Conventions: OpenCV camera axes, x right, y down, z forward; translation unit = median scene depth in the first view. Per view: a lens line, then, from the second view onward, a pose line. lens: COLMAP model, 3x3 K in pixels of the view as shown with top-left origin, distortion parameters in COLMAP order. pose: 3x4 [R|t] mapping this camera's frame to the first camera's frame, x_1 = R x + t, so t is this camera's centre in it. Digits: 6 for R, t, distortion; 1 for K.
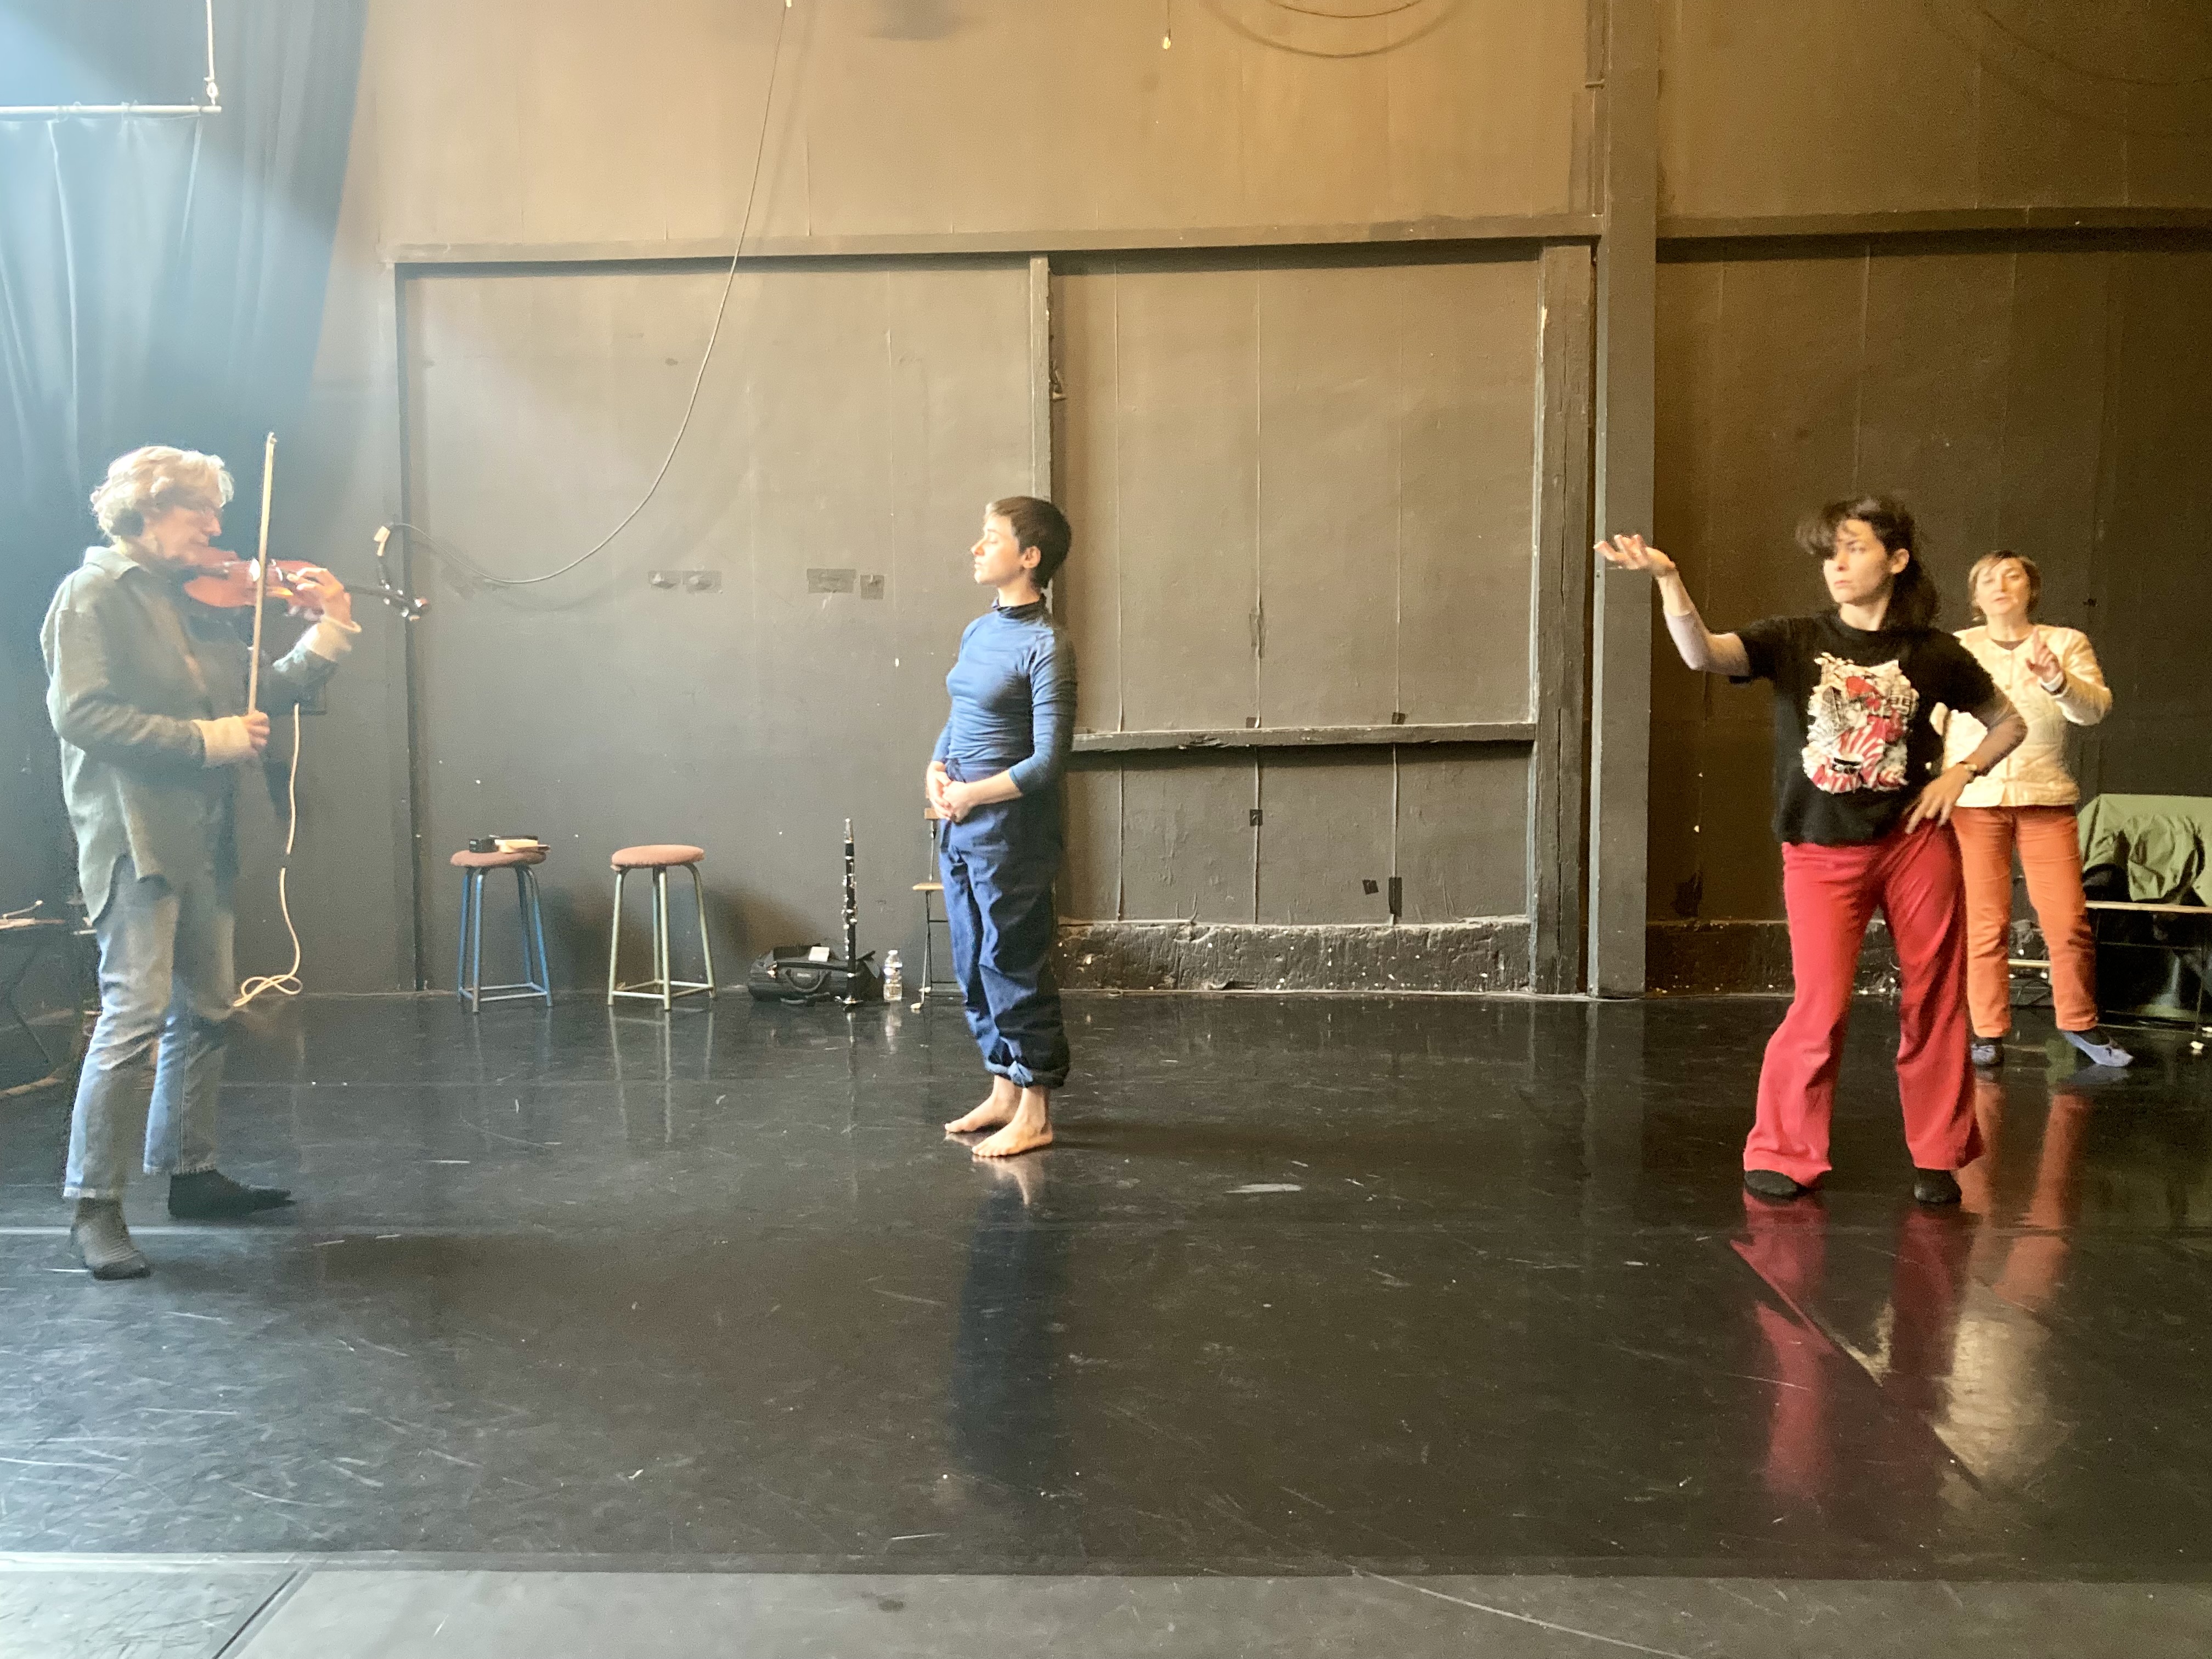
lens RADIAL K [[1808.9, 0, 1080.2], [0, 1808.9, 868.5], [0, 0, 1]] dist [0.028475, -0.018458]
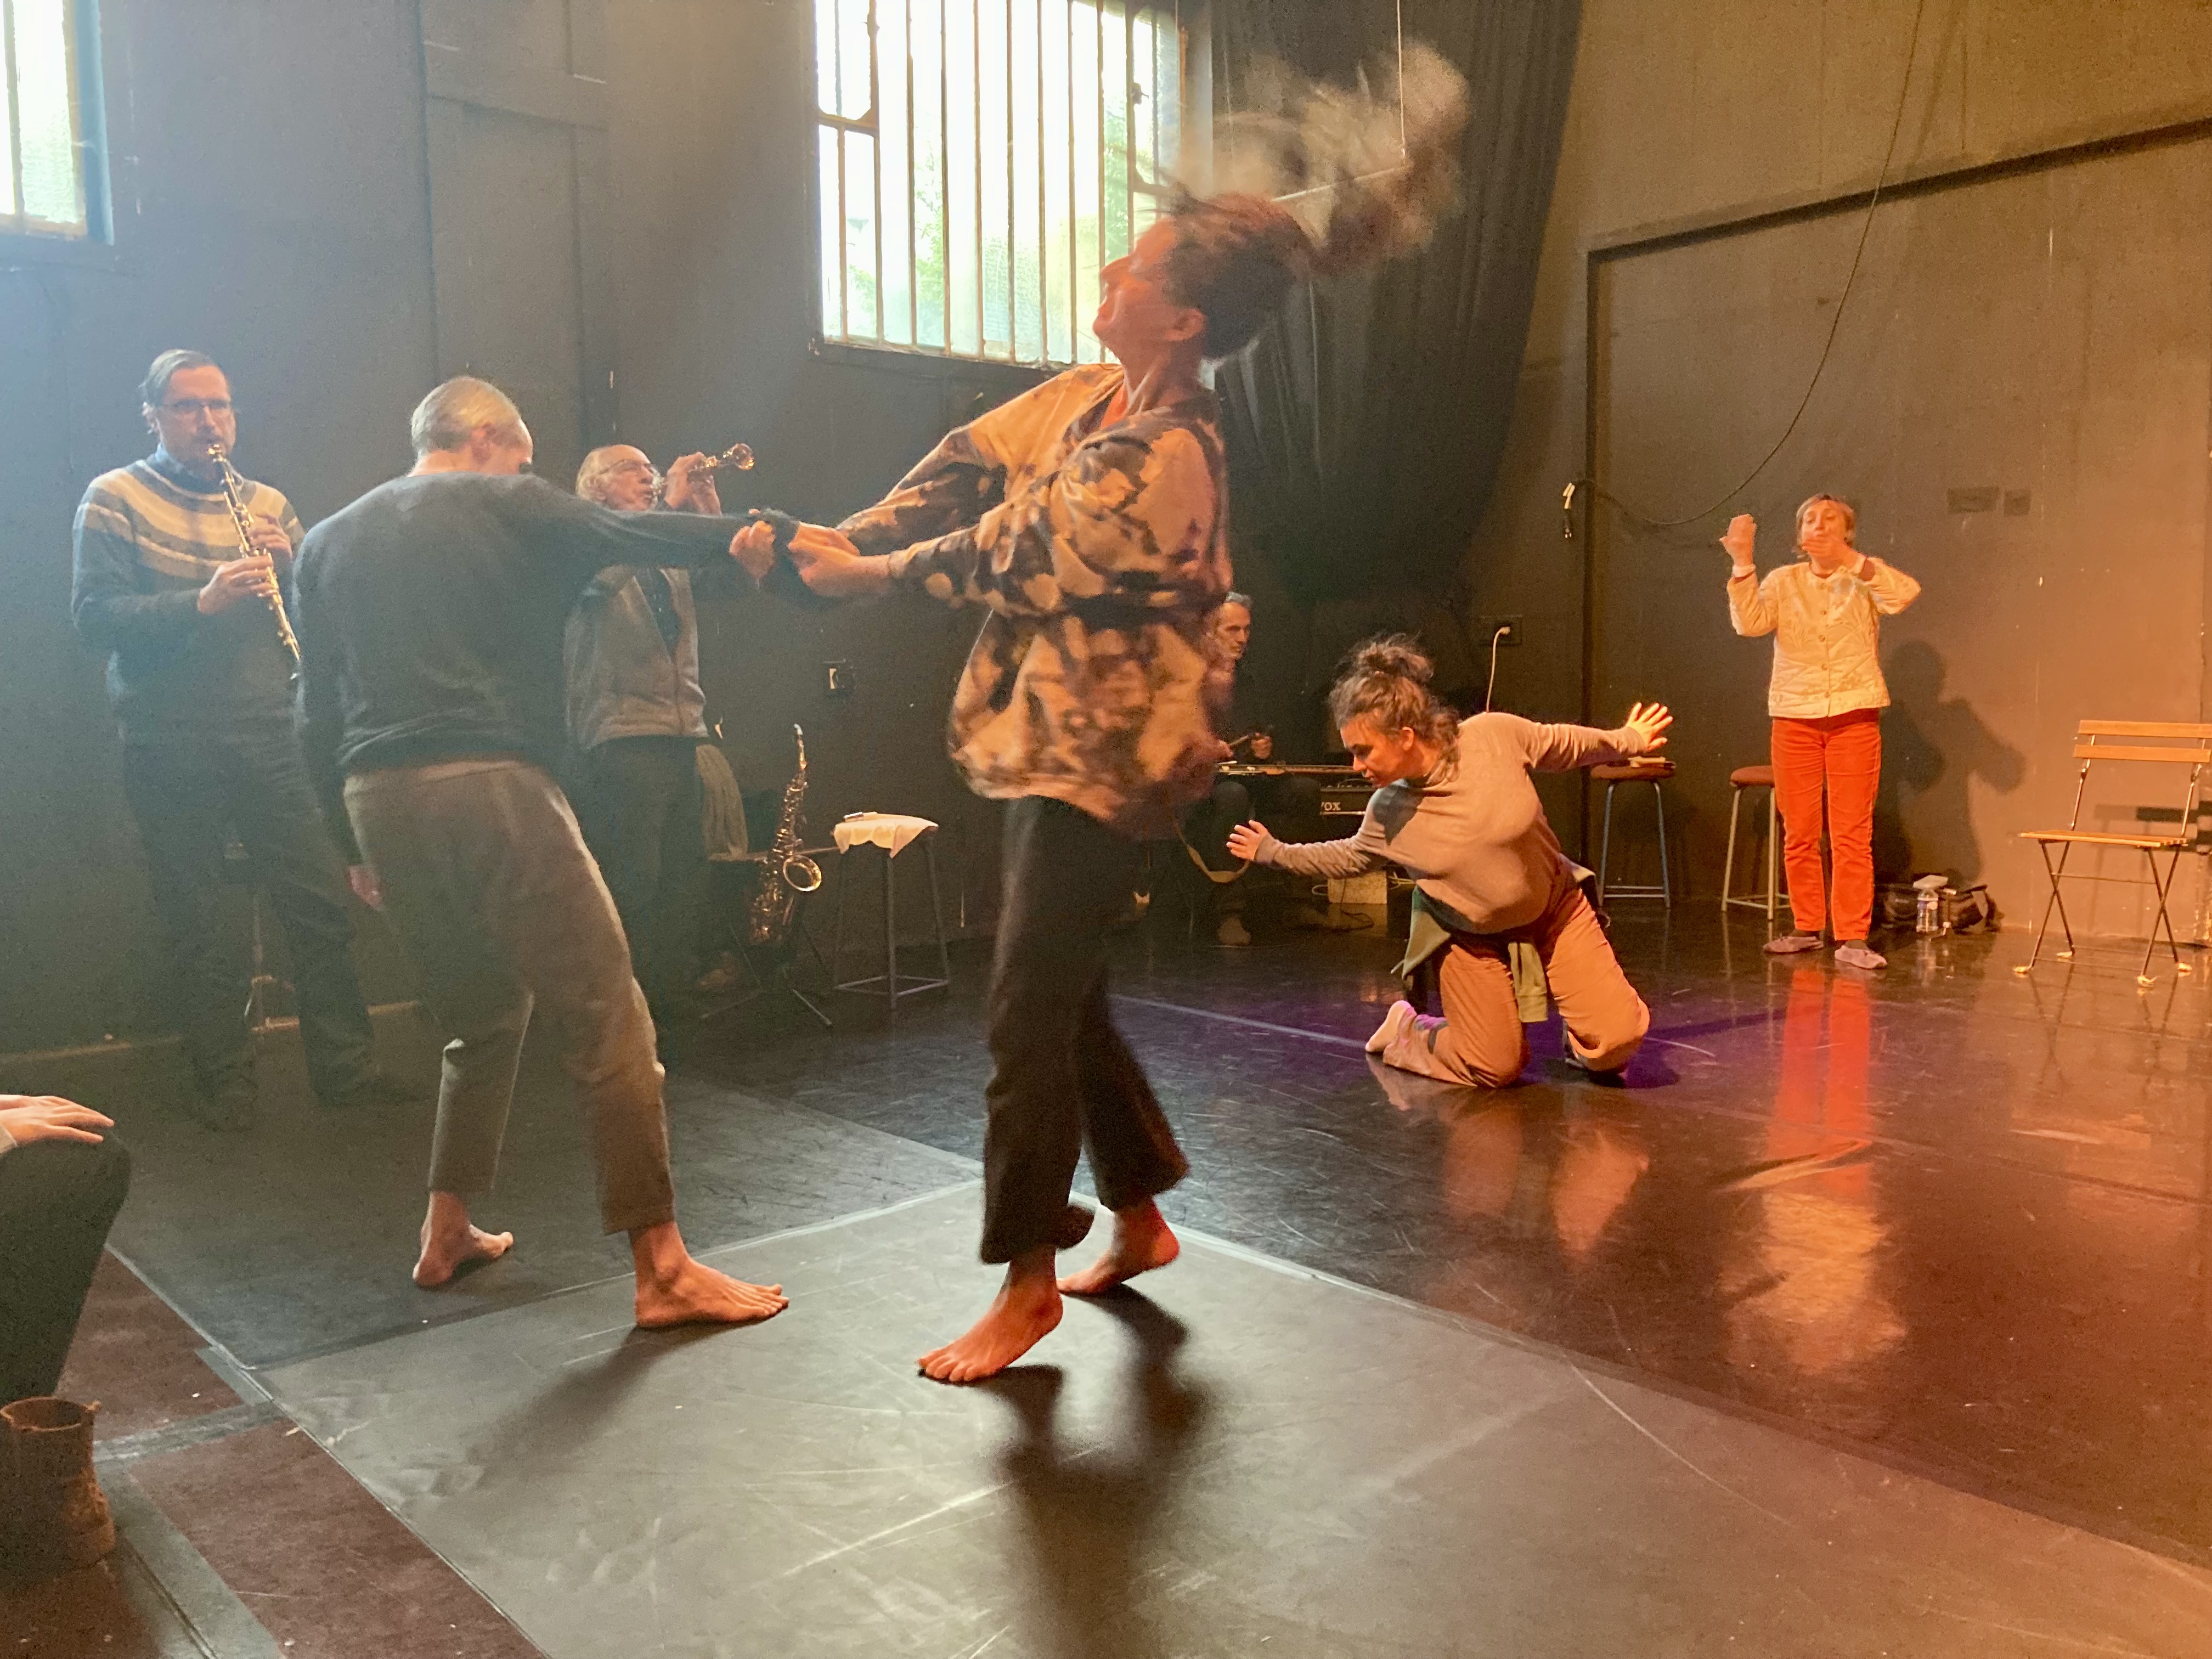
lens RADIAL K [[1807.1, 0, 1094.7], [0, 1807.1, 821.9], [0, 0, 1]] dist [0.053866, -0.066443]
pose [[0.687909, 0.058094, -0.723468, 0.276768], [-0.047176, 0.998263, 0.035303, 0.001032], [0.724262, 0.009845, 0.689454, -0.017395]]
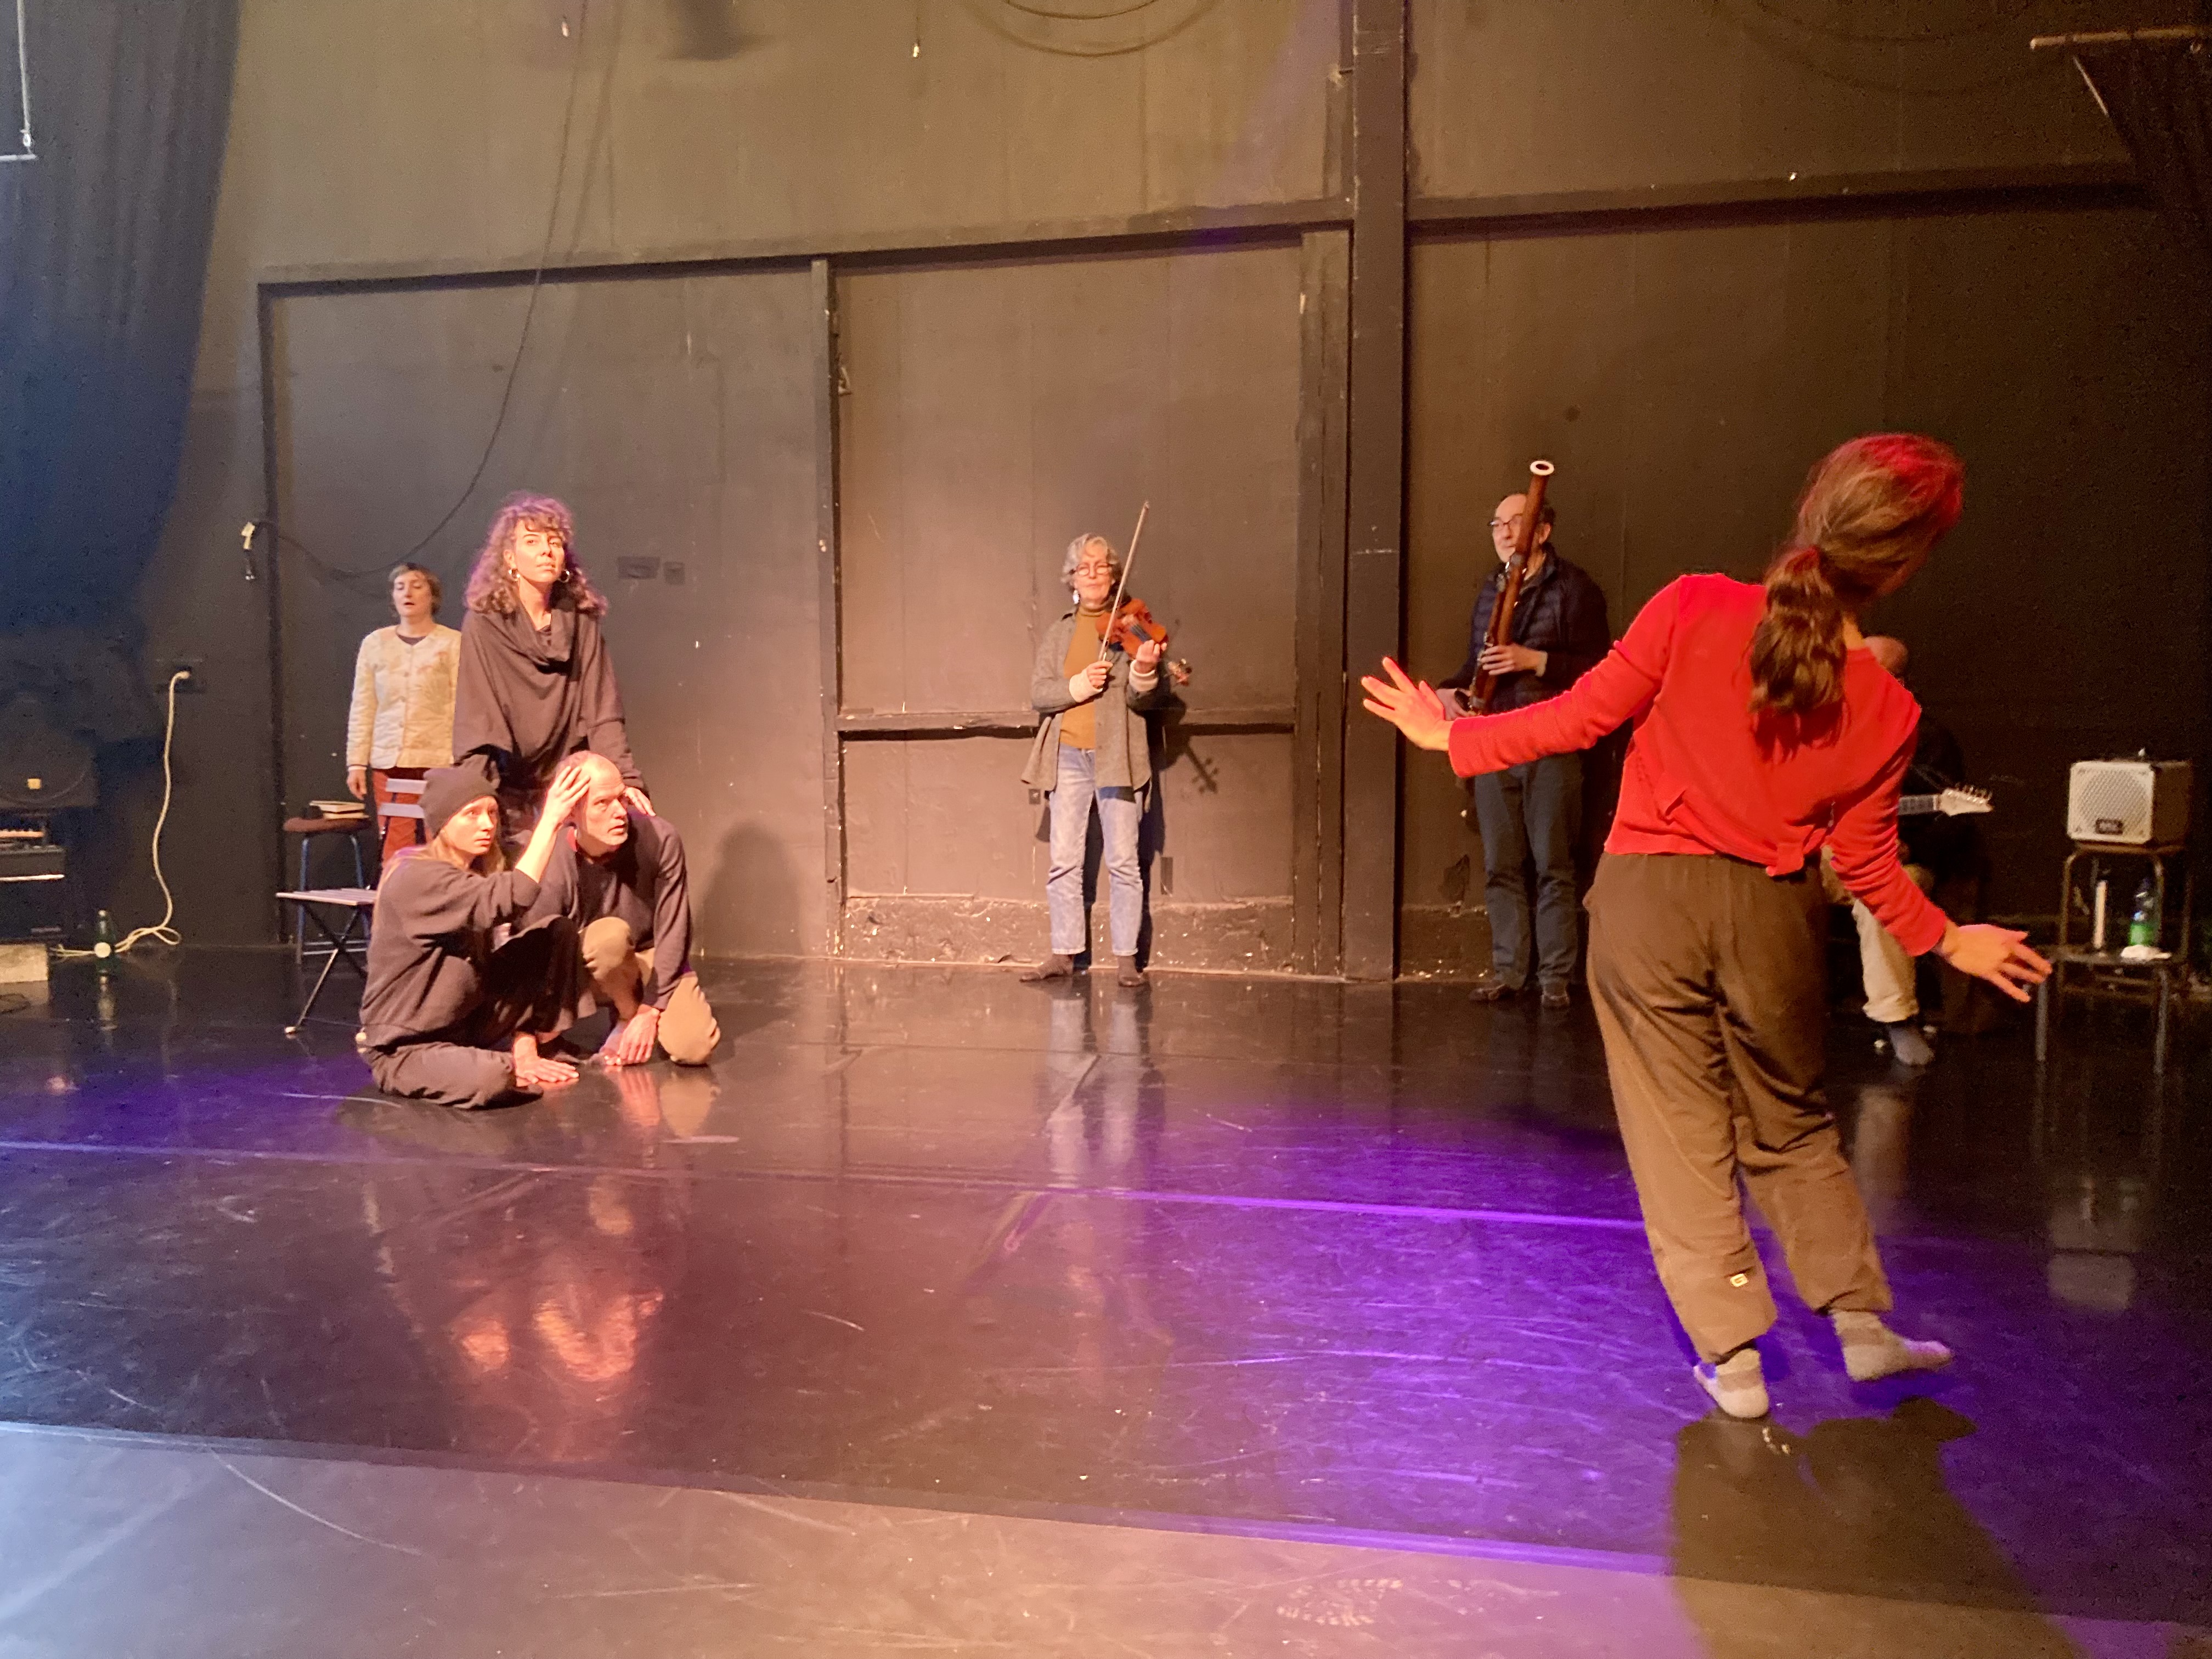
lens RADIAL K [[1817.7, 0, 1067.4], [0, 1817.7, 840.2], [0, 0, 1]] dist [0.015103, 0.008365]
pose [[0.987892, 0.016077, -0.154307, 0.300260], [-0.016611, 0.999860, -0.002171, -0.001250], [0.154250, 0.004708, 0.988021, -0.017568]]
